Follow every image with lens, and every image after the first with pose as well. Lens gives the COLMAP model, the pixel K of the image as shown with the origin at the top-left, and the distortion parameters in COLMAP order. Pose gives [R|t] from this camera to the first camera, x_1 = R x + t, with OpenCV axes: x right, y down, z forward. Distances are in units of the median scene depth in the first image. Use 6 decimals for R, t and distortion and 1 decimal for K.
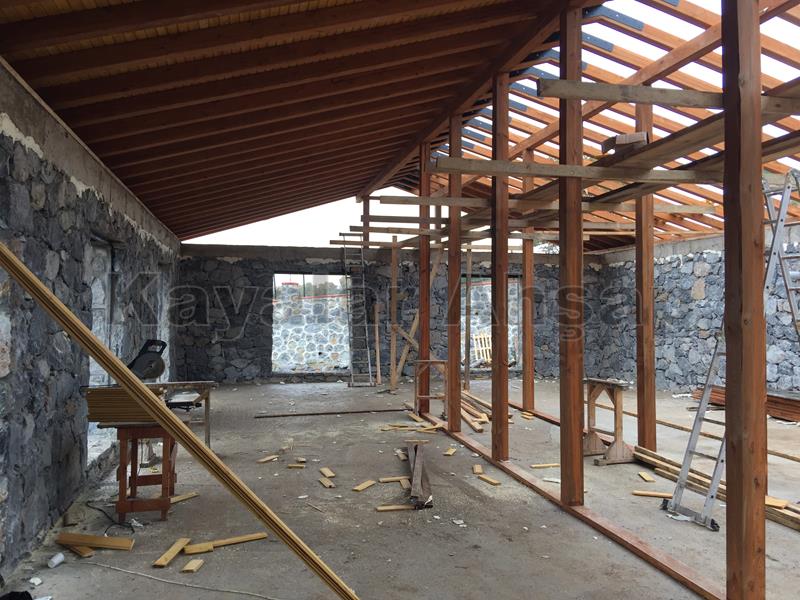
lens RADIAL K [[680.8, 0, 413.0], [0, 680.8, 294.9], [0, 0, 1]] dist [0.081091, -0.123050]
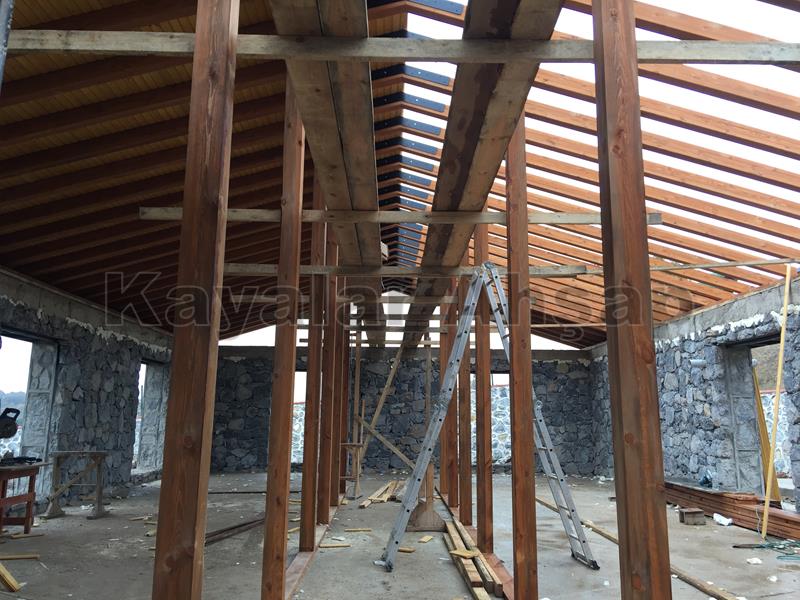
lens RADIAL K [[680.8, 0, 406.8], [0, 680.8, 285.4], [0, 0, 1]] dist [0.081091, -0.123050]
pose [[0.978599, -0.035481, -0.202694, 0.249052], [0.000309, 0.985274, -0.170982, 0.023102], [0.205775, 0.167261, 0.964199, -0.063167]]
